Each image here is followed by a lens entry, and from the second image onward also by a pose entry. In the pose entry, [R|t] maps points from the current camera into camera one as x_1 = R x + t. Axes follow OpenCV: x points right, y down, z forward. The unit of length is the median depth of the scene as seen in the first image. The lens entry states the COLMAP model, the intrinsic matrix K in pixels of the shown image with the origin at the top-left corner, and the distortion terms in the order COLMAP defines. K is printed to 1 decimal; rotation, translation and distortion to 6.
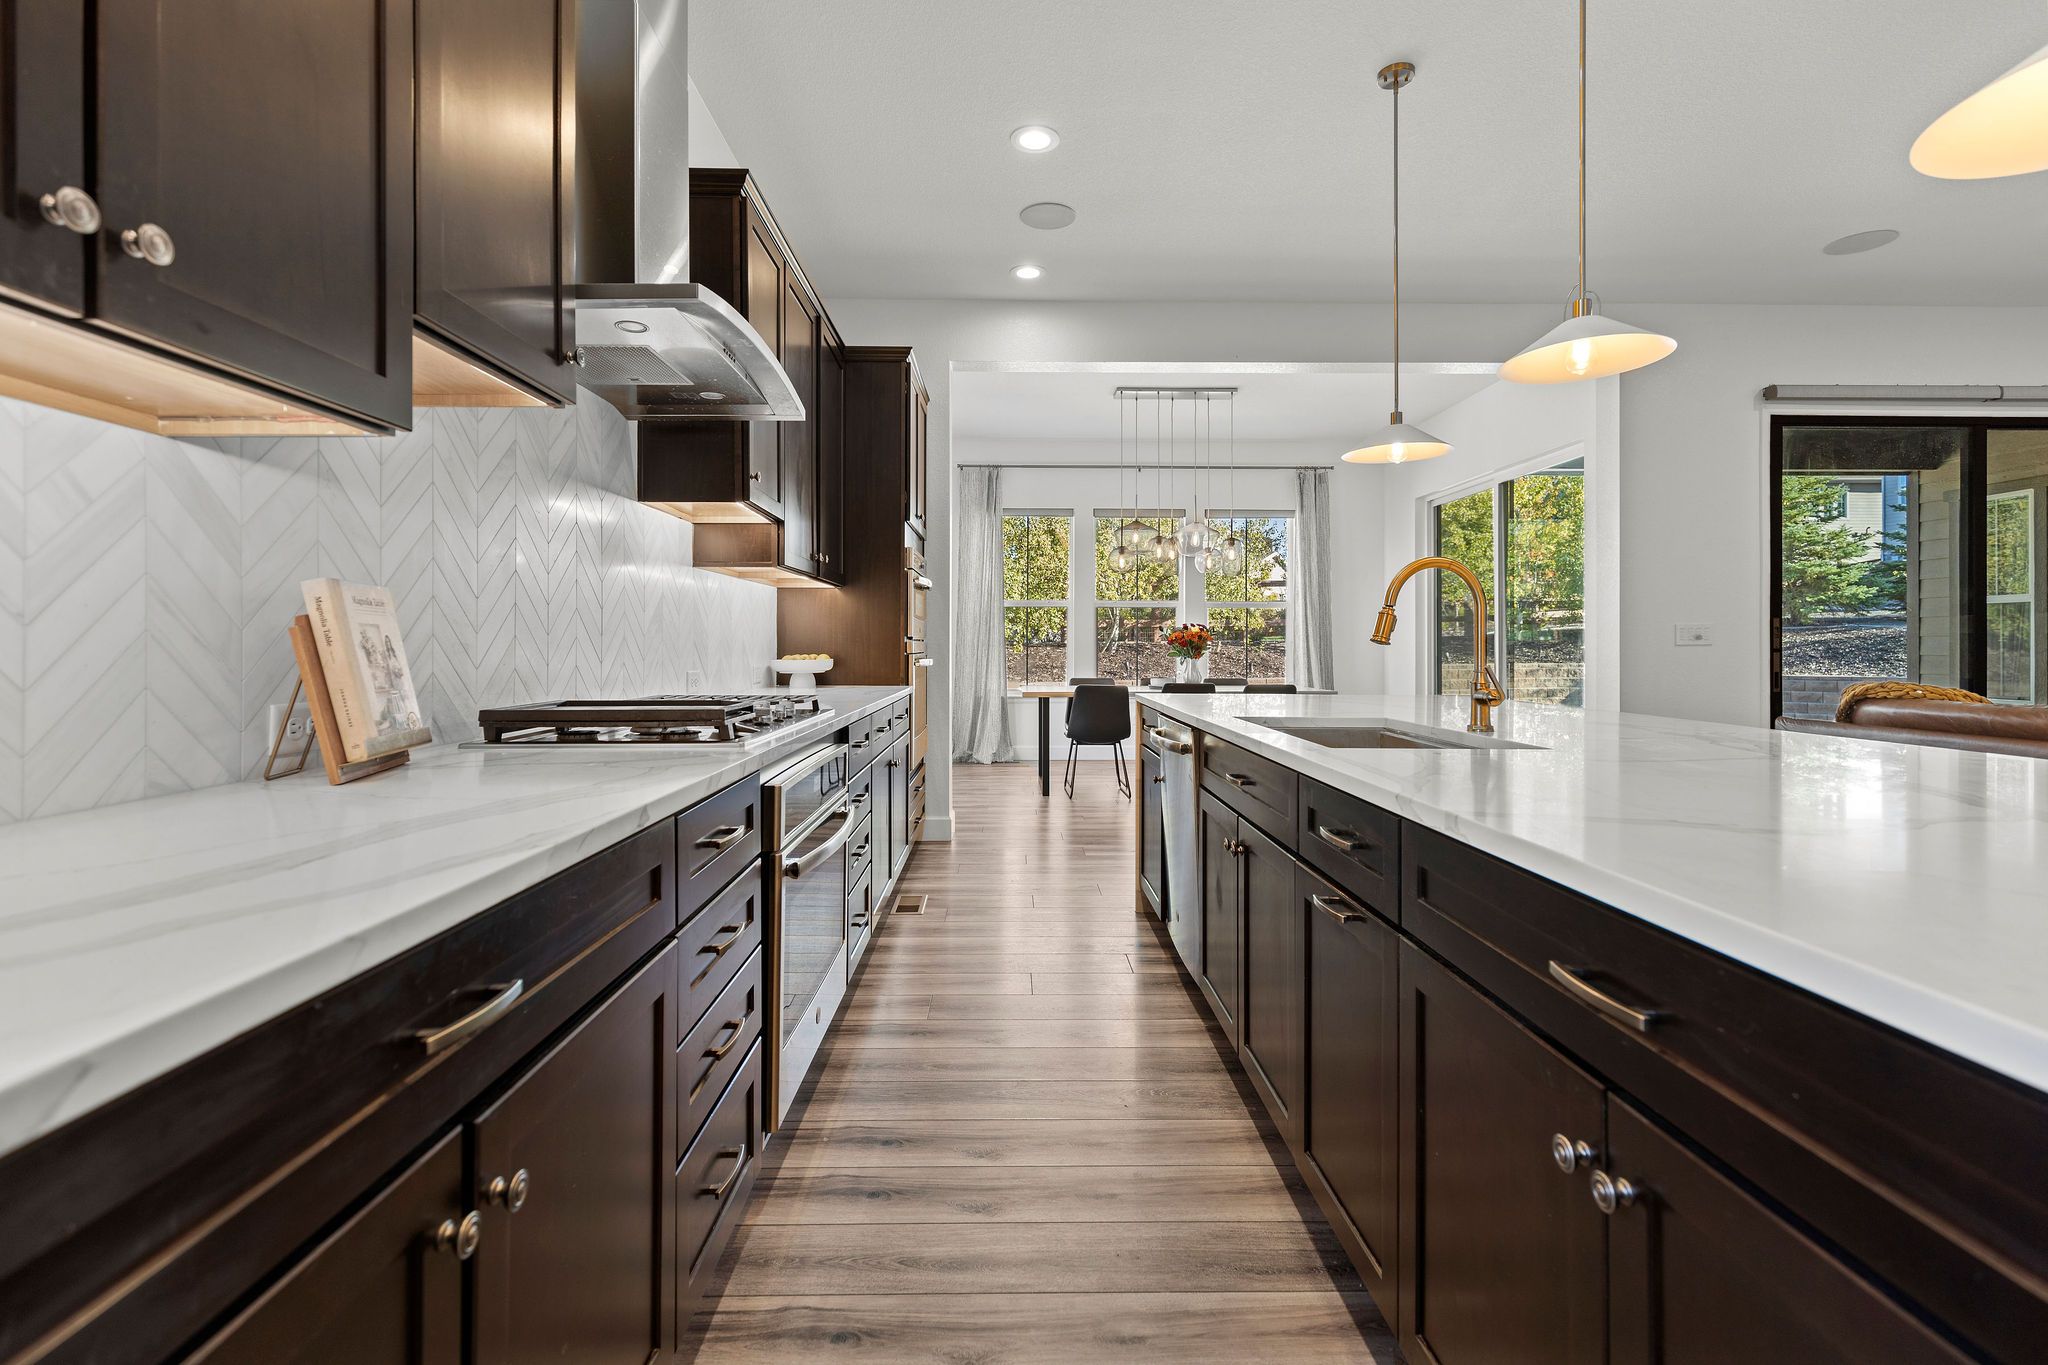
lens RADIAL K [[923.4, 0, 1024.8], [0, 923.4, 643.2], [0, 0, 1]] dist [0.007250, -0.001188]
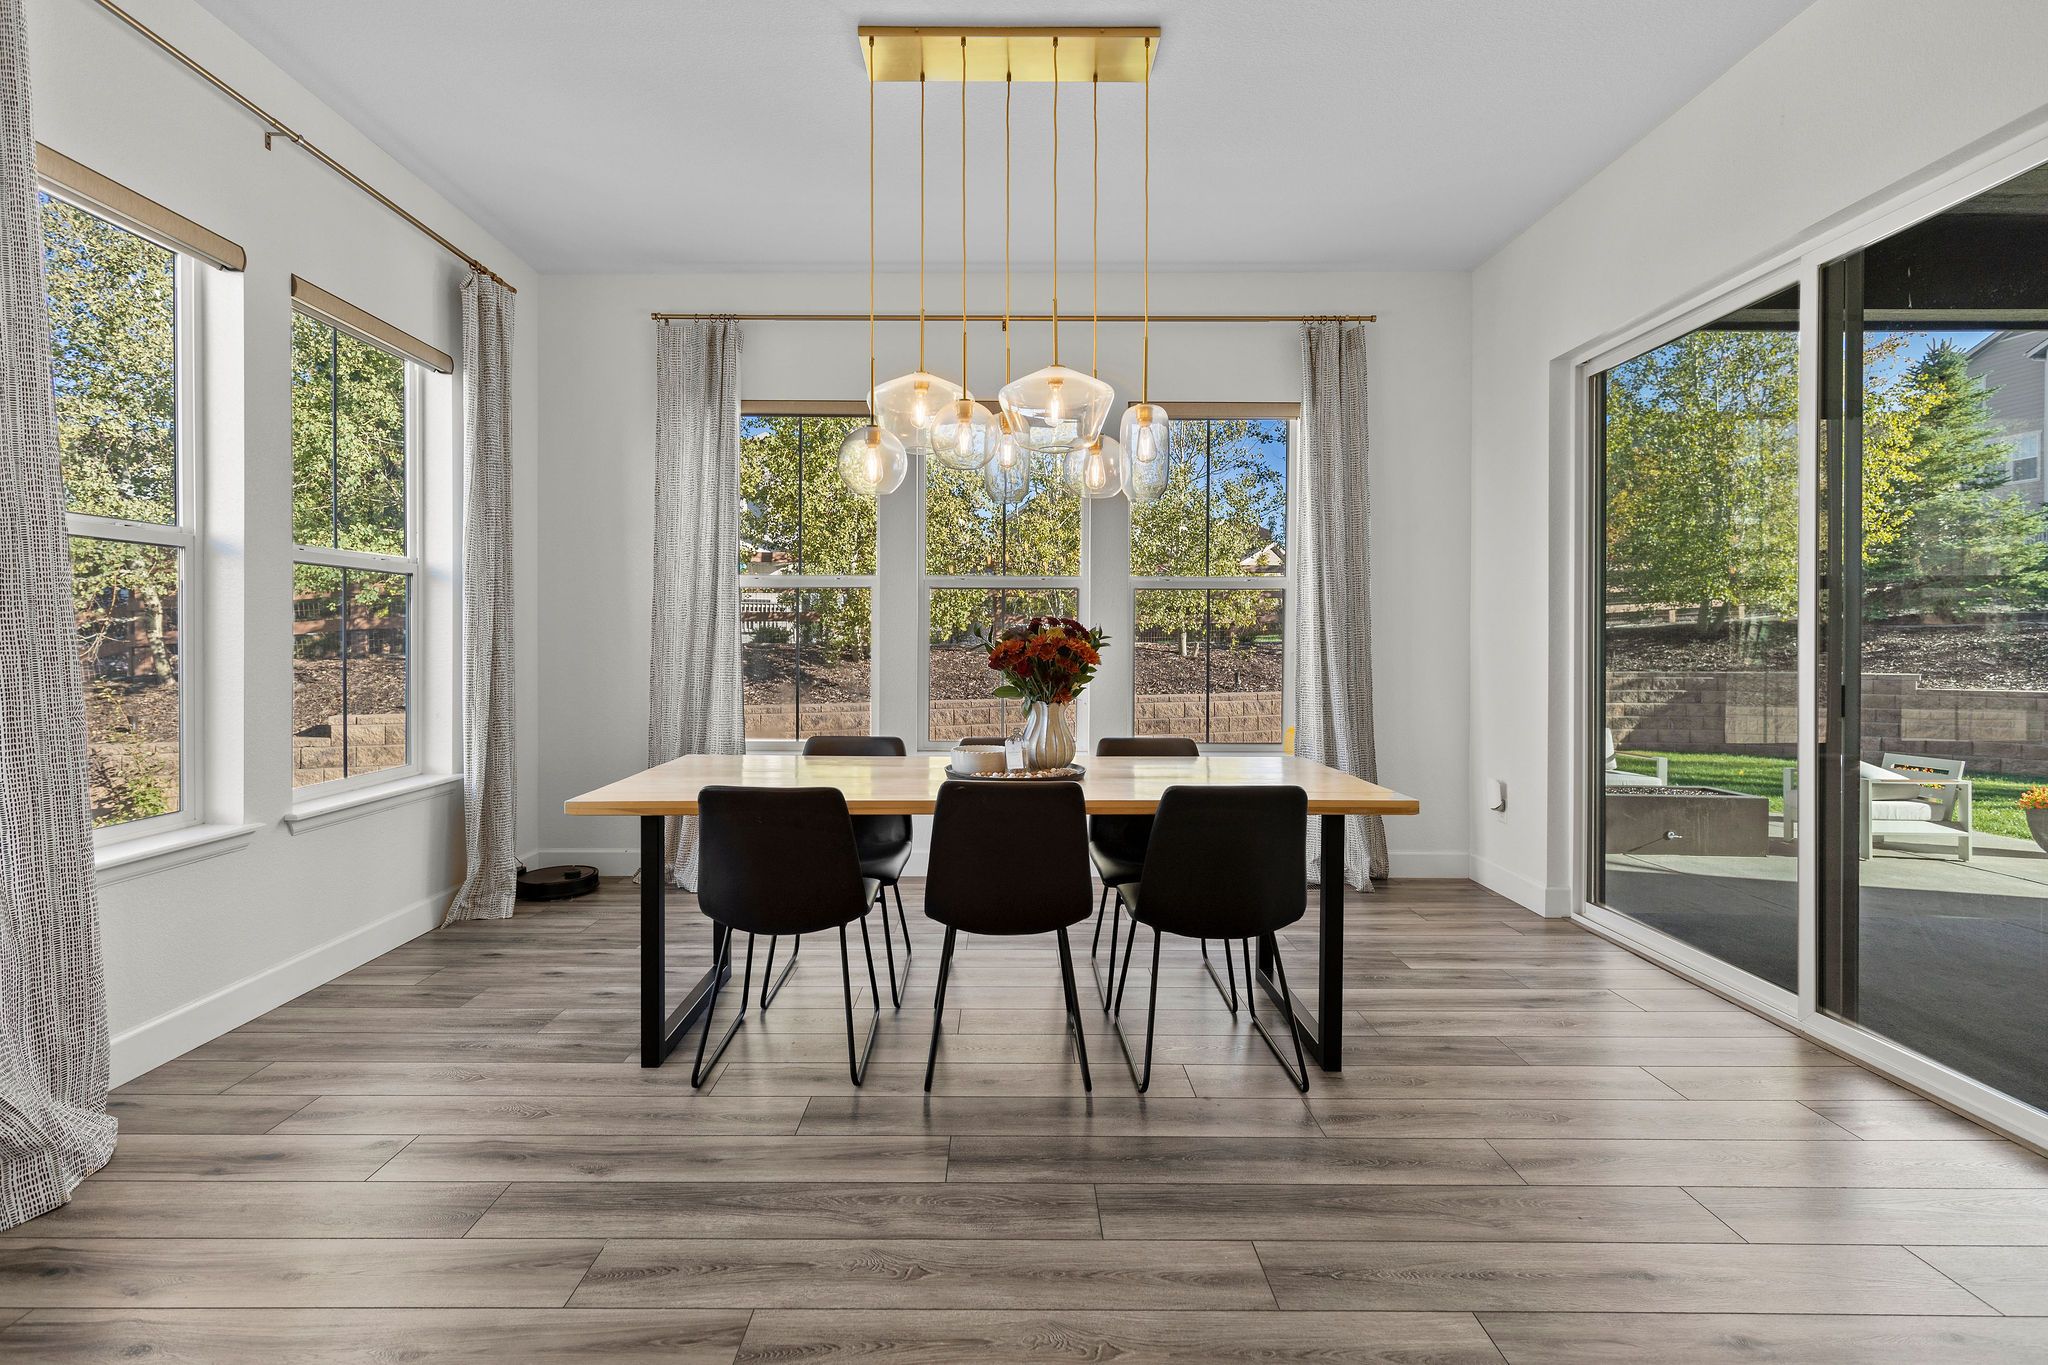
lens RADIAL K [[898.2, 0, 1012.4], [0, 898.2, 645.6], [0, 0, 1]] dist [0.002852, 0.000178]
pose [[0.999819, 0.001082, -0.018989, 0.264234], [-0.000953, 0.999976, 0.006824, -0.018038], [0.018996, -0.006805, 0.999796, 0.926270]]
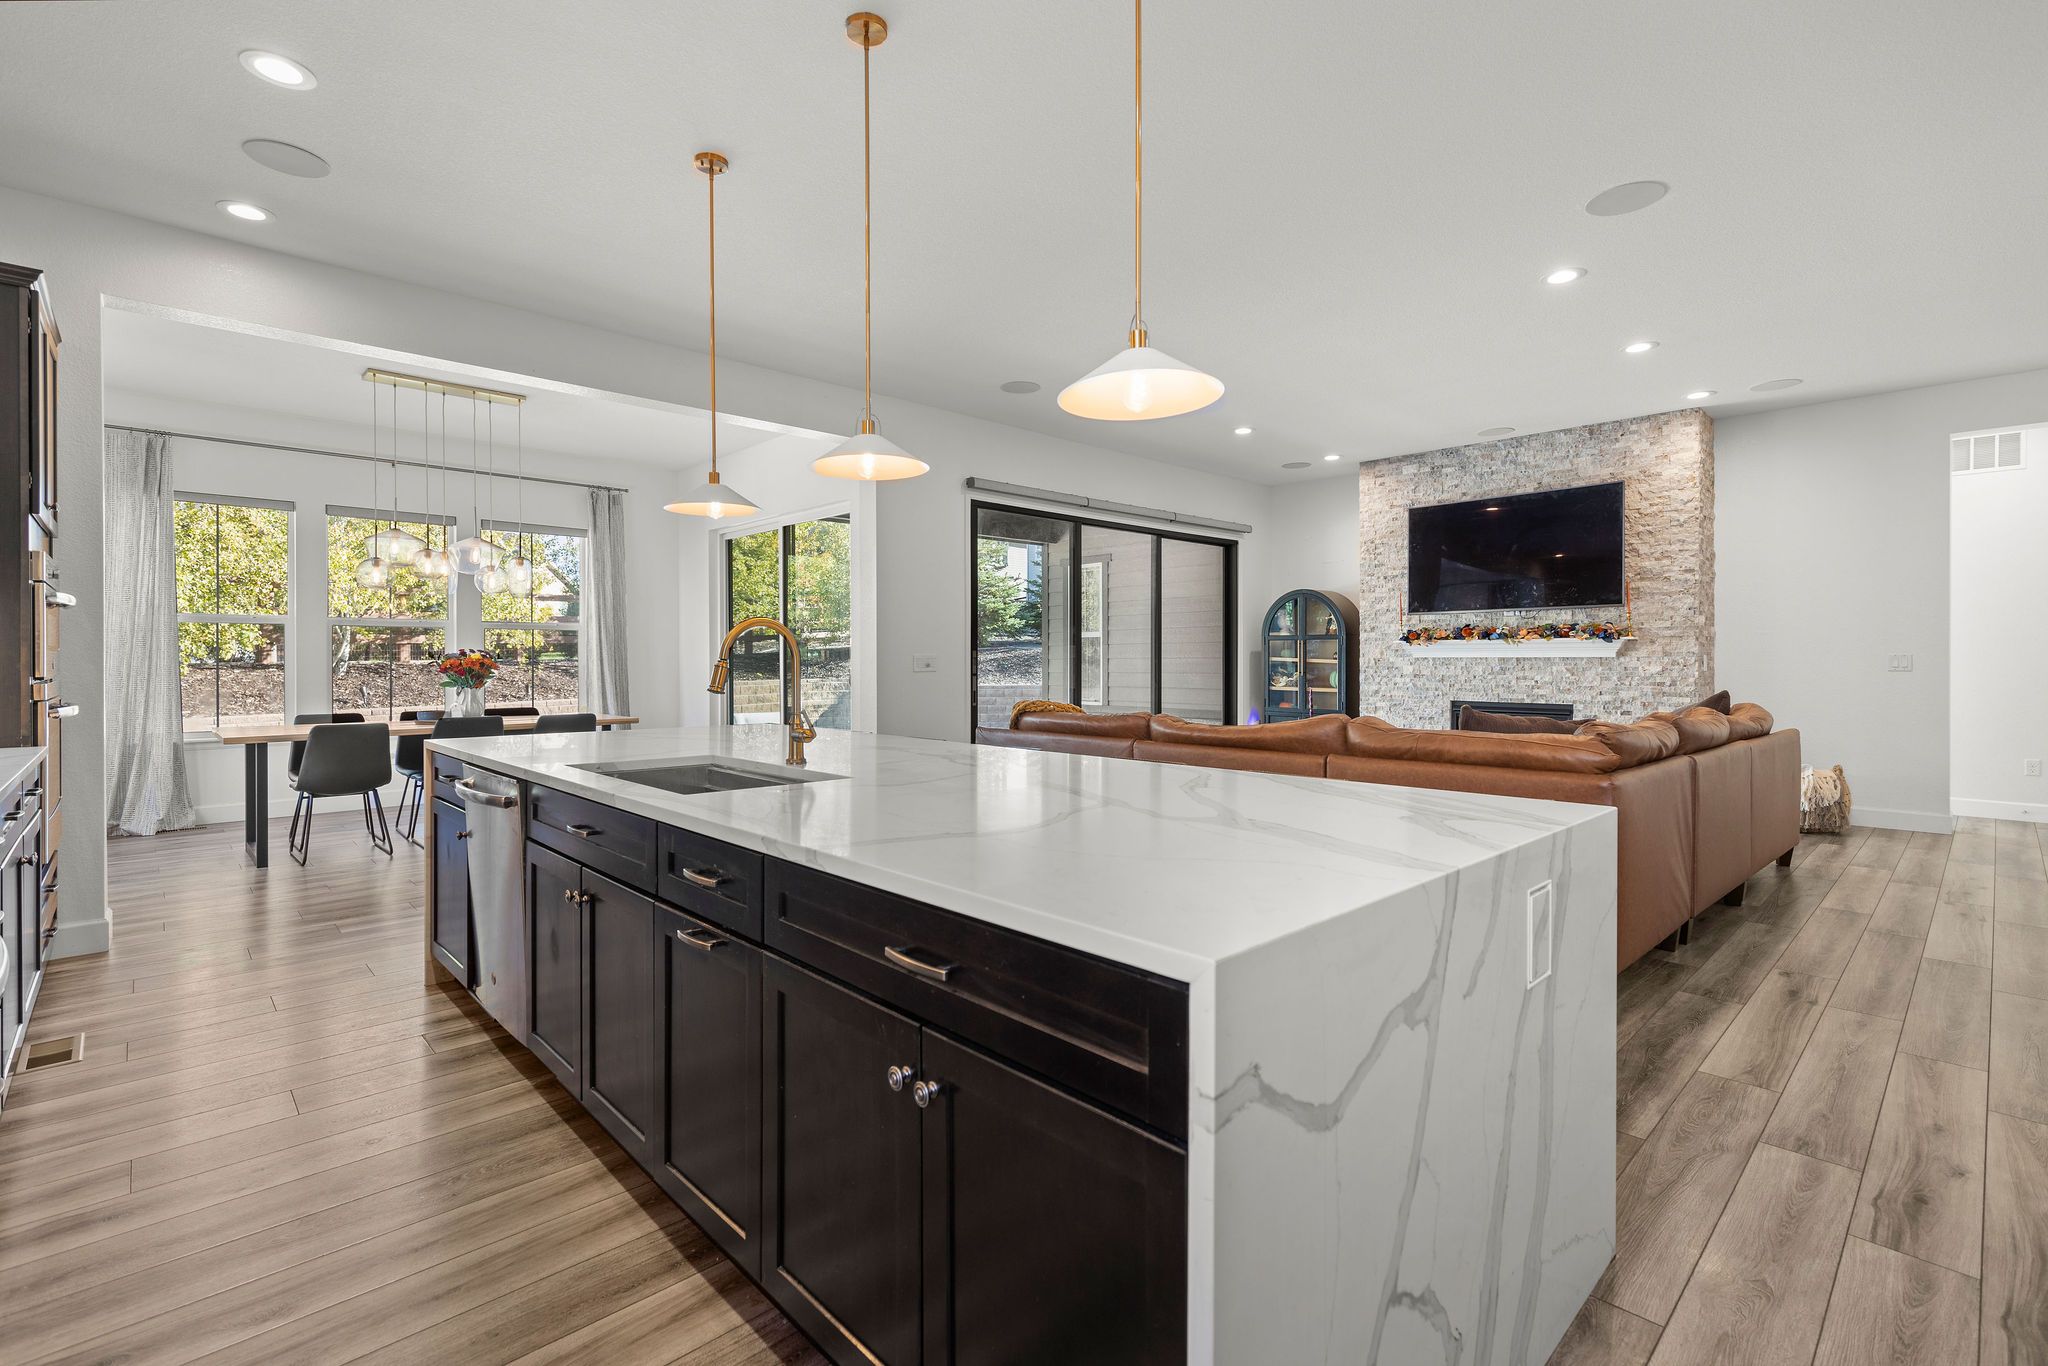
lens RADIAL K [[921.7, 0, 1024.8], [0, 921.7, 660.2], [0, 0, 1]] dist [0.006678, 0.000430]
pose [[0.735754, -0.003083, 0.677241, -0.048505], [0.000434, 0.999992, 0.004080, -0.021643], [-0.677248, -0.002708, 0.735750, -0.038987]]
